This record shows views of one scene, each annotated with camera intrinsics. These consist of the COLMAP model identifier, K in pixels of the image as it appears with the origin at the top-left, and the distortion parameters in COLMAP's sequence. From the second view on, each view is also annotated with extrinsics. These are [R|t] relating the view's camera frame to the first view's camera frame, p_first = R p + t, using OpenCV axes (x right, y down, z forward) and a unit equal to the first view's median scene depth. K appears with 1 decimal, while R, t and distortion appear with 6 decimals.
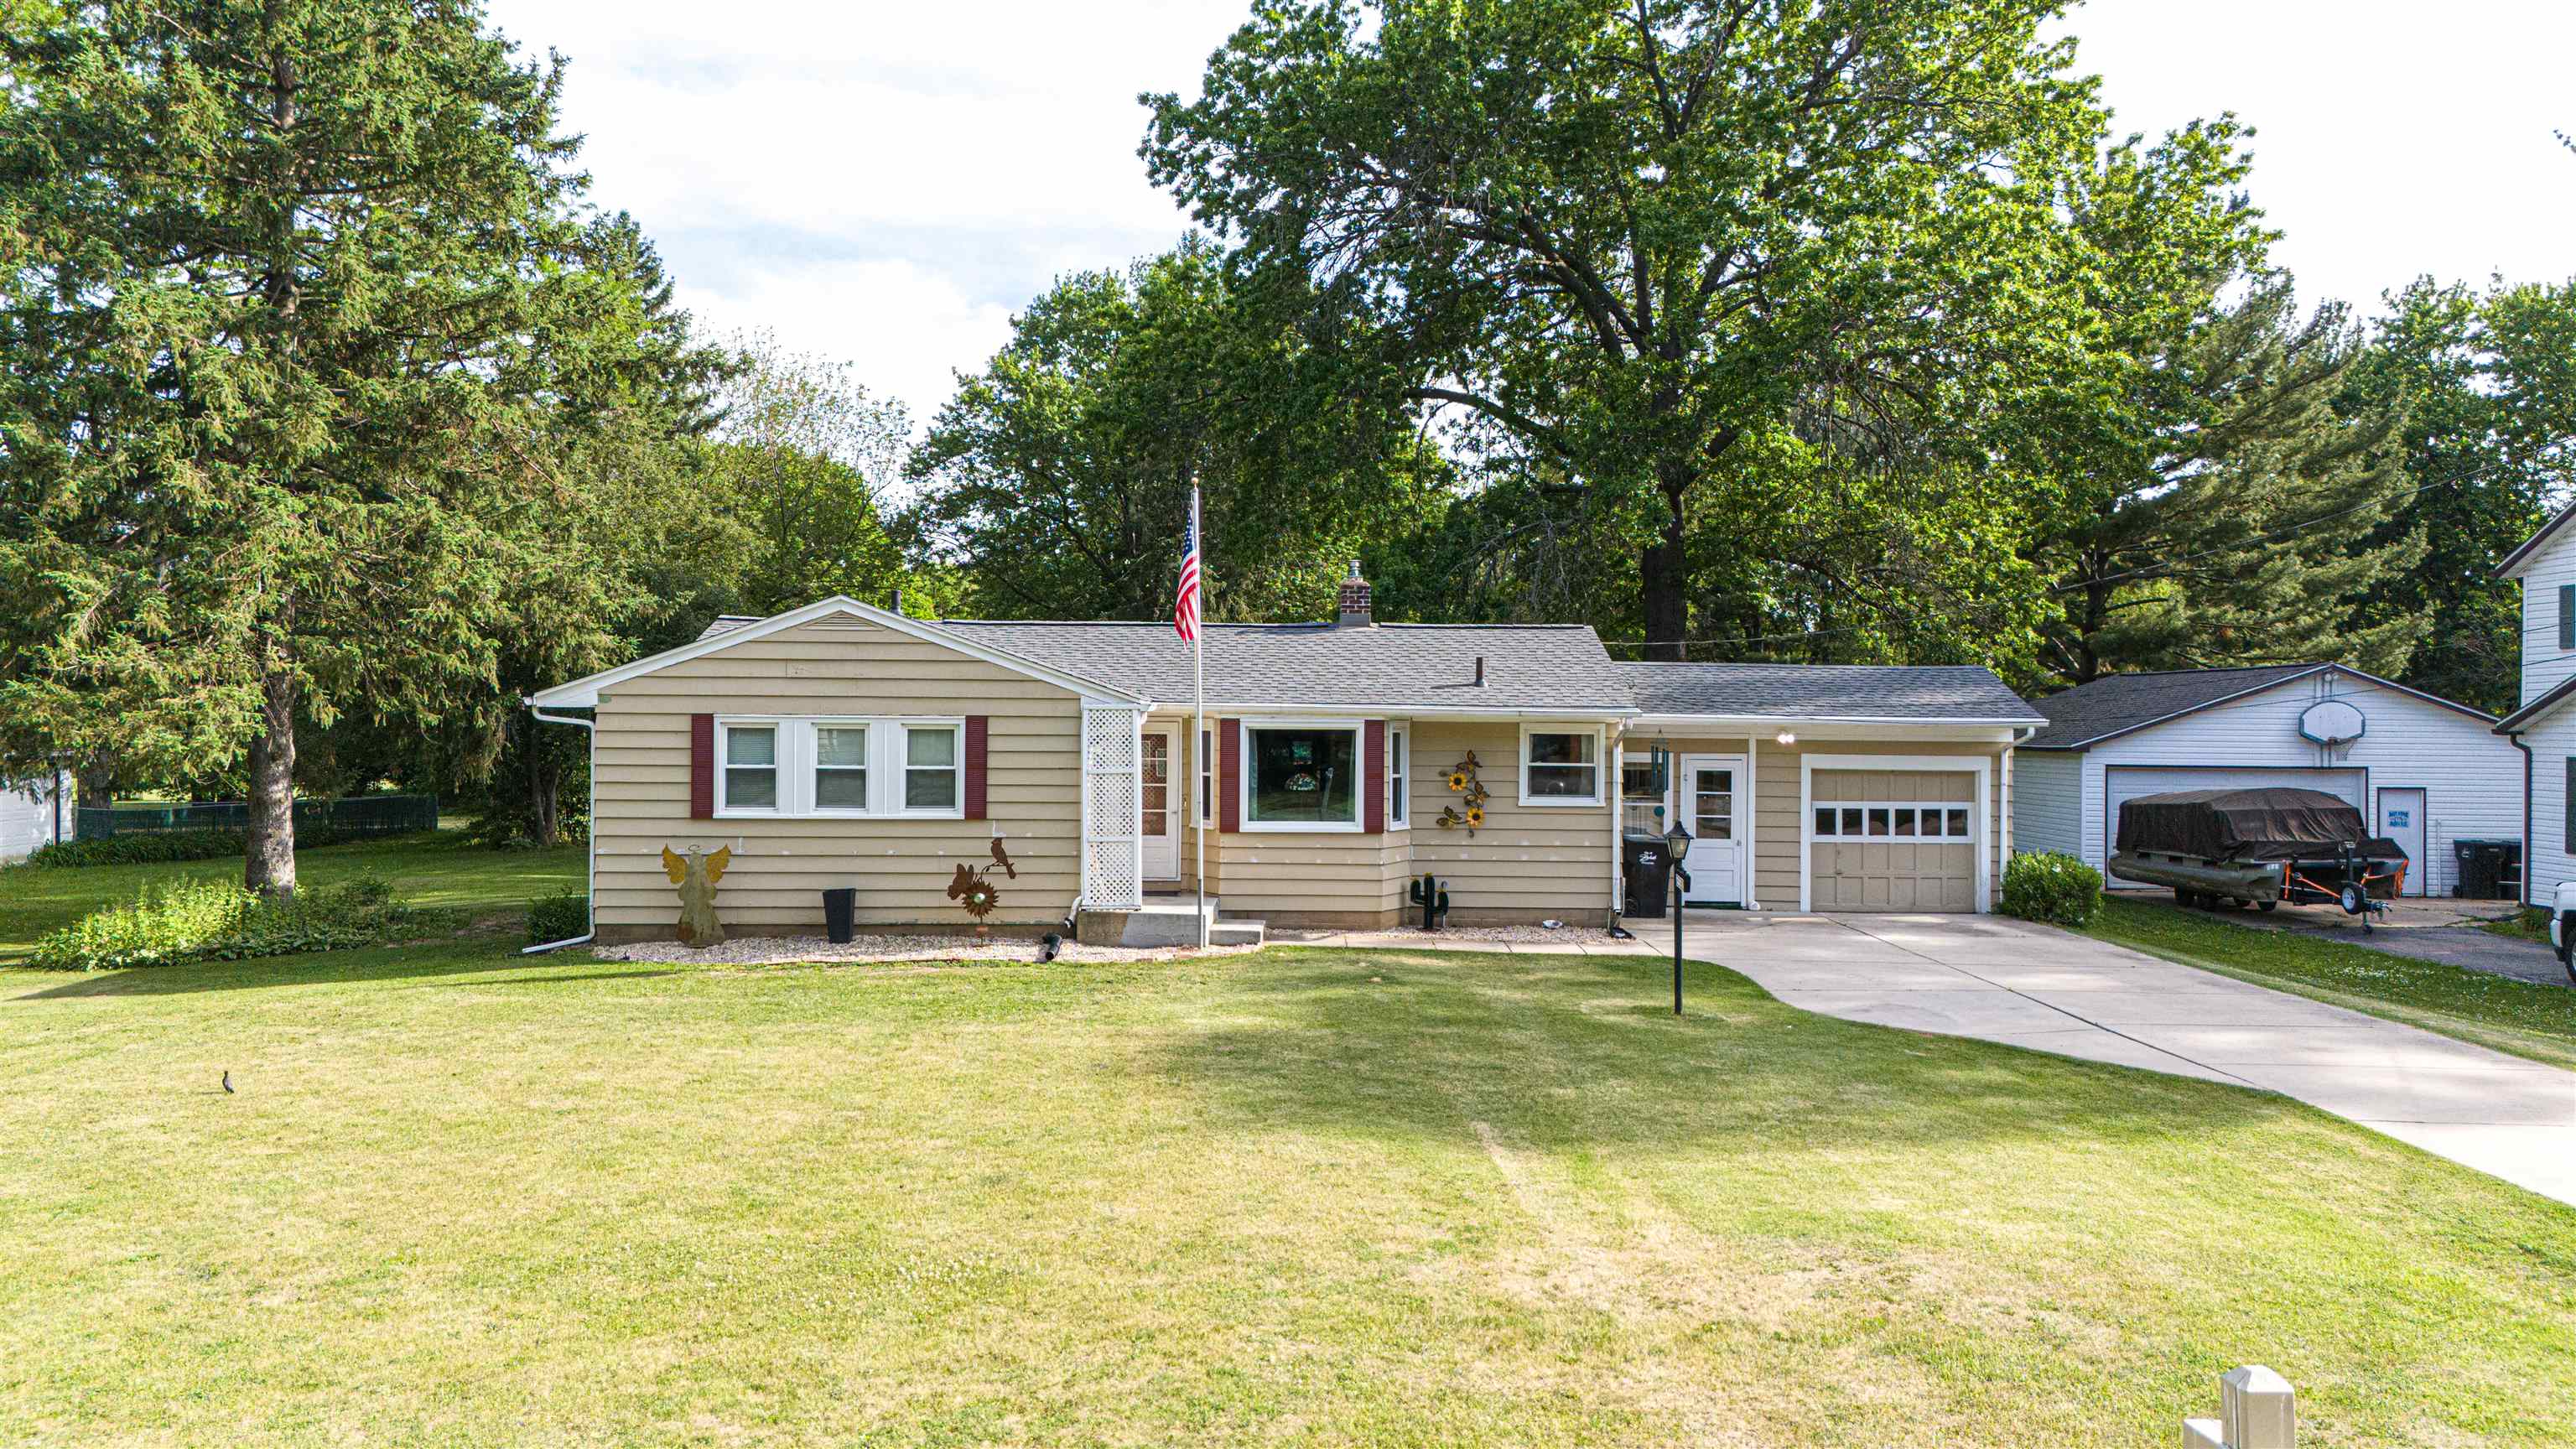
lens RADIAL K [[1897.6, 0, 1292.2], [0, 1897.6, 722.4], [0, 0, 1]] dist [0.069502, -0.059278]
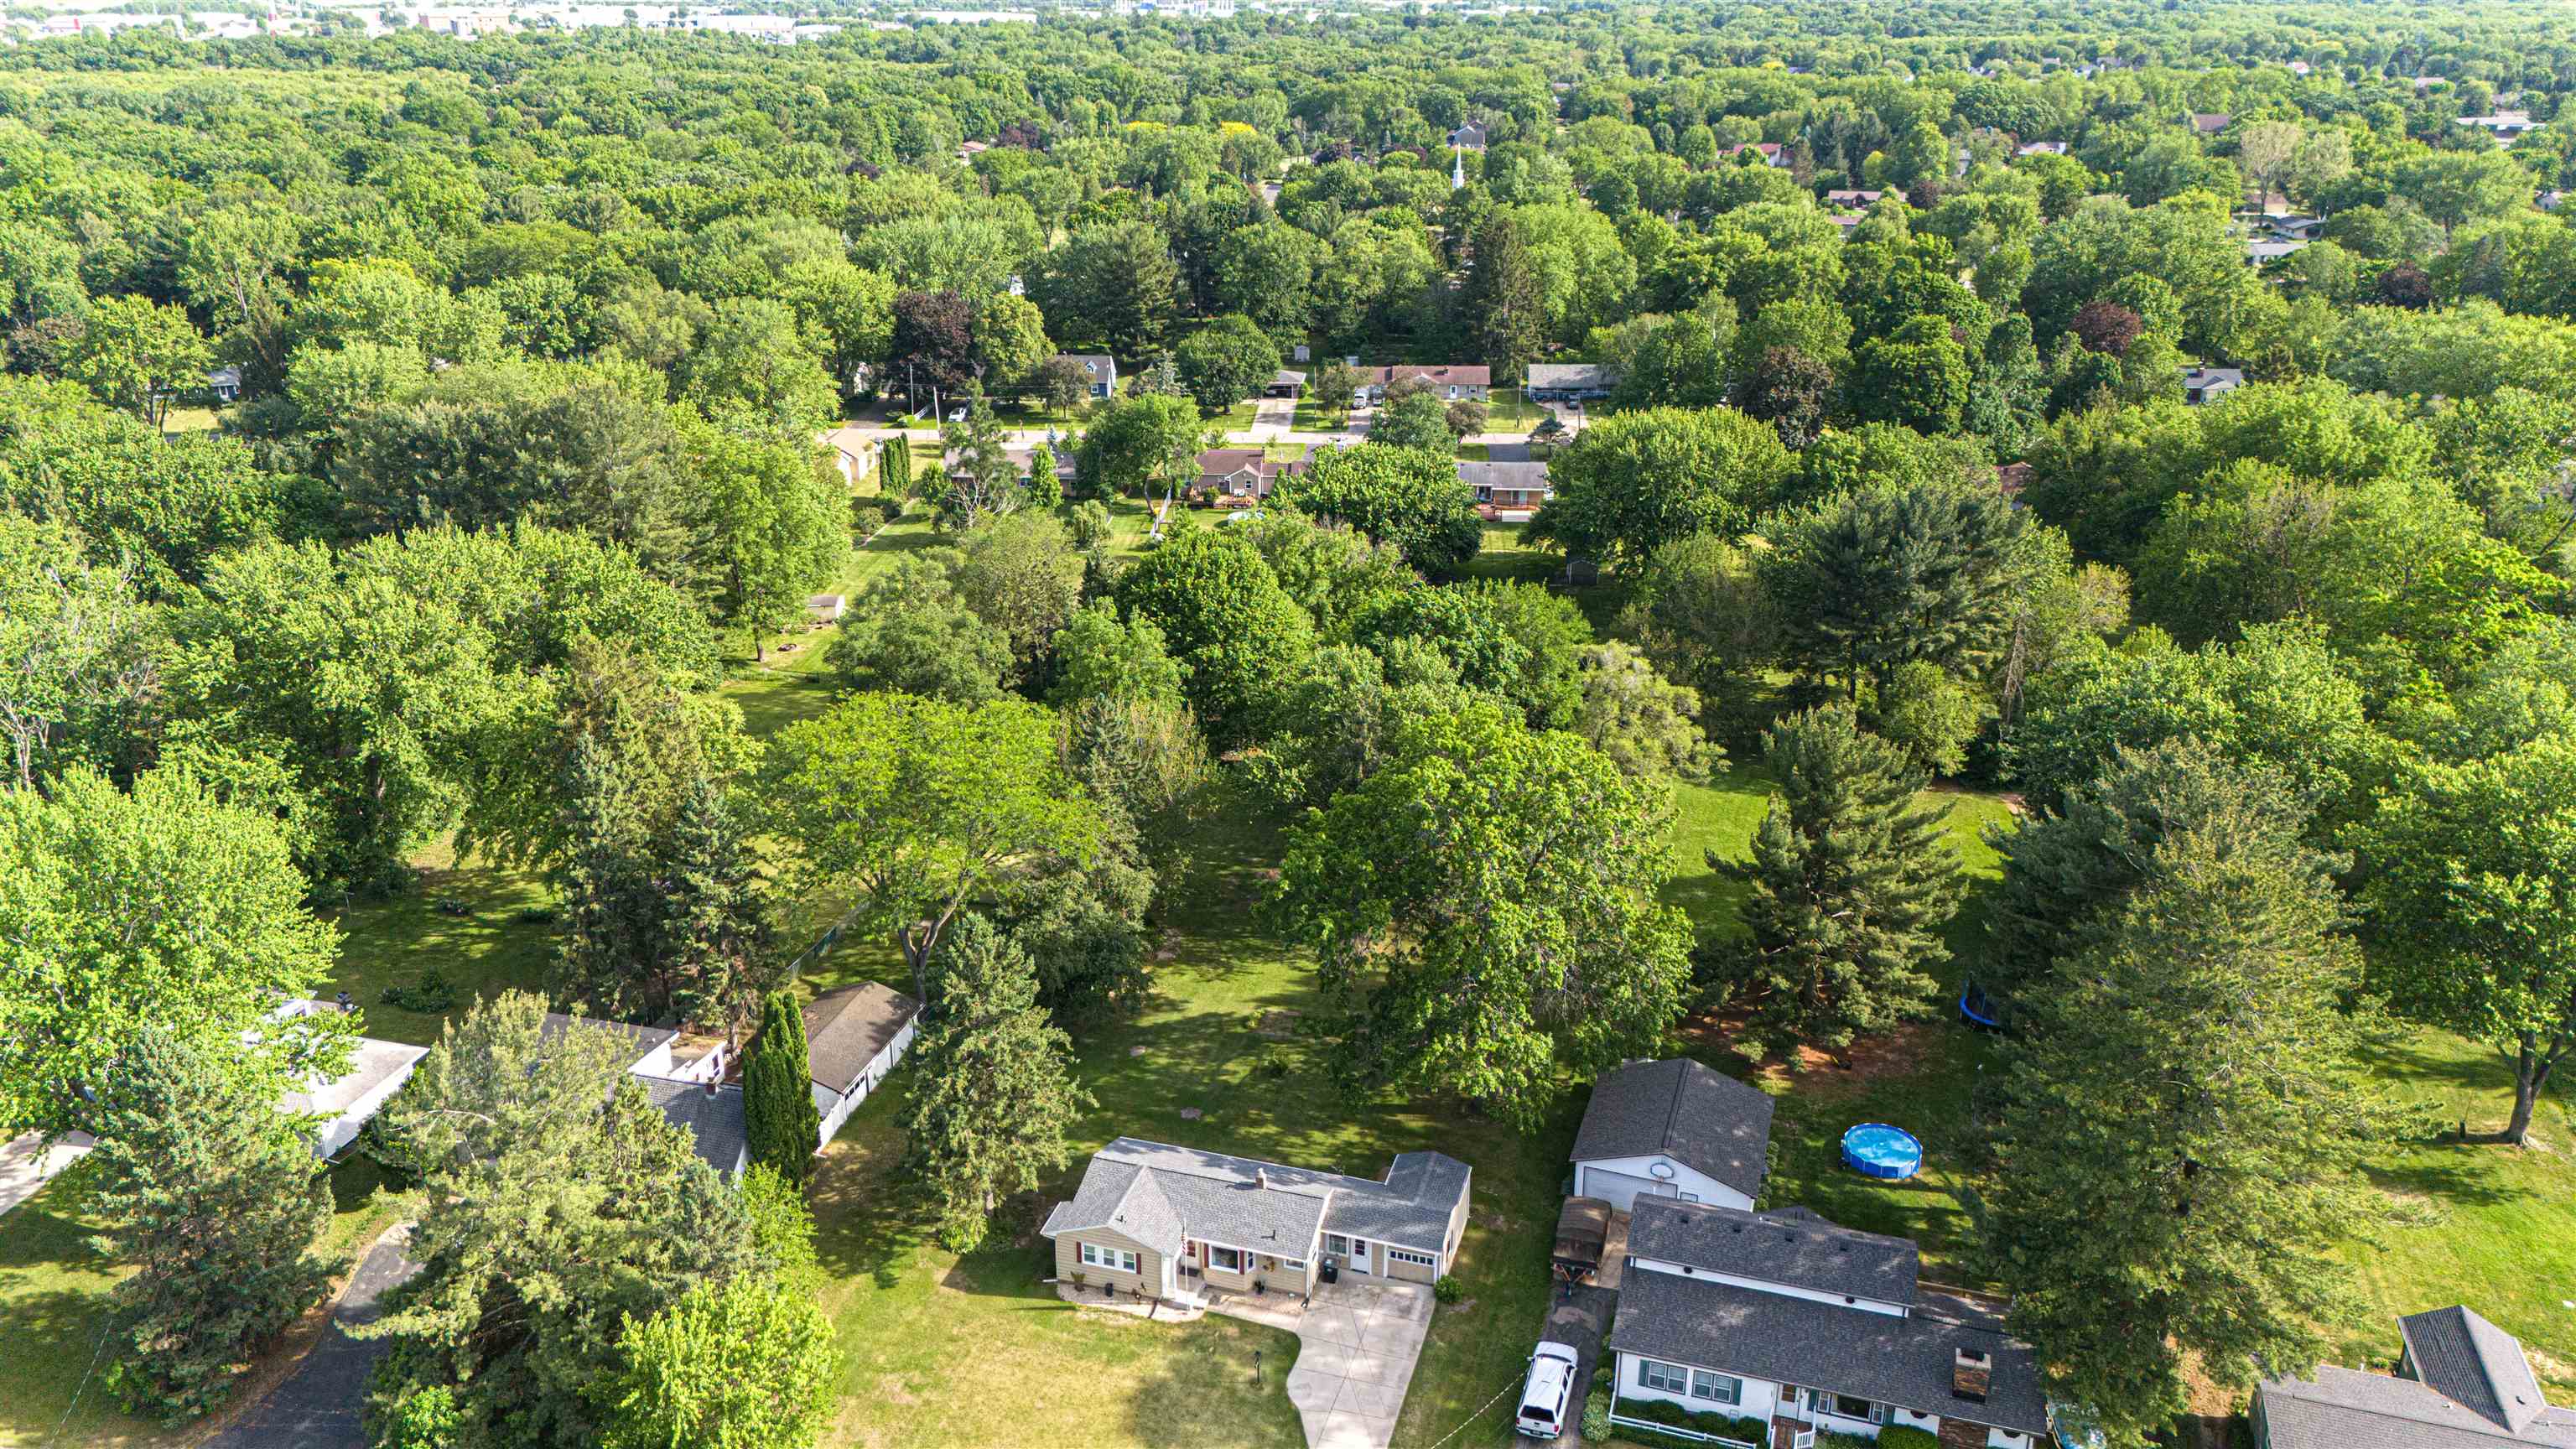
lens RADIAL K [[1897.6, 0, 1281.3], [0, 1897.6, 703.8], [0, 0, 1]] dist [0.069502, -0.059278]
pose [[0.952161, 0.099792, -0.288845, 1.082399], [0.009436, 0.935129, 0.354181, -2.312391], [0.305452, -0.339963, 0.889452, -1.968202]]
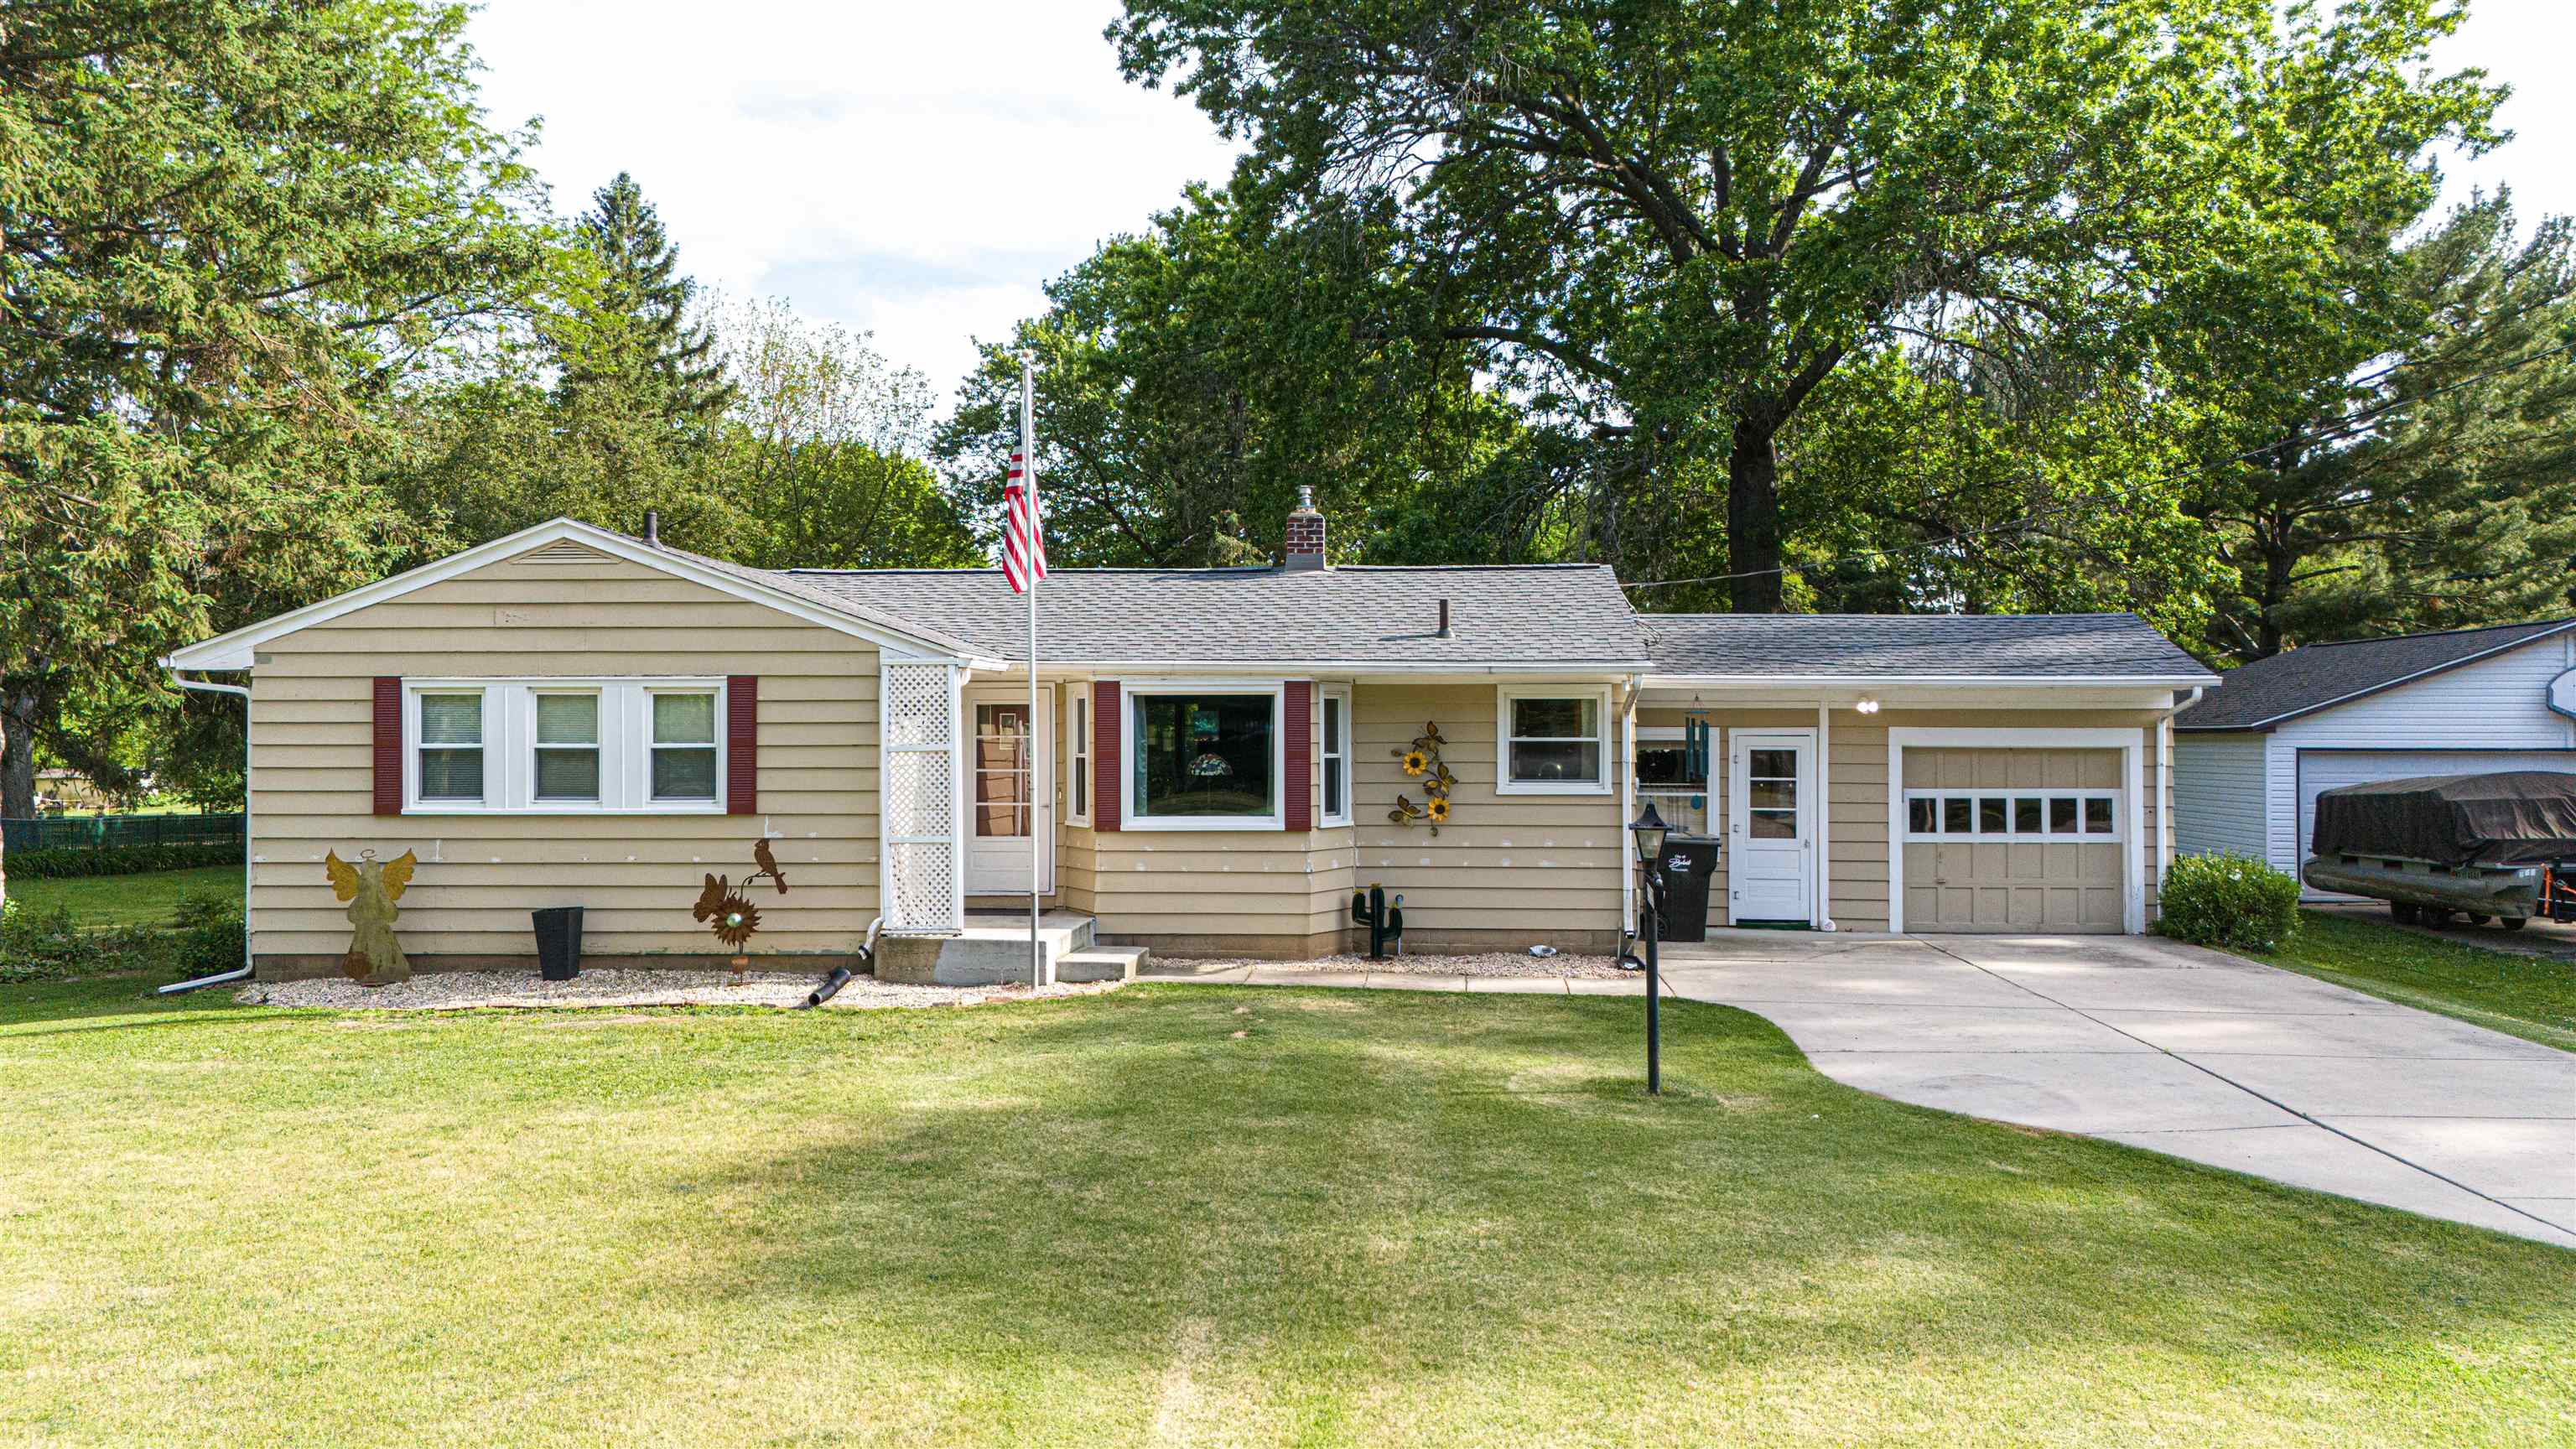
lens RADIAL K [[1897.6, 0, 1293.6], [0, 1897.6, 728.1], [0, 0, 1]] dist [0.069502, -0.059278]
pose [[0.997224, -0.009387, -0.073871, 0.092984], [0.009053, 0.999947, -0.004852, 0.020128], [0.073912, 0.004170, 0.997256, 0.235538]]
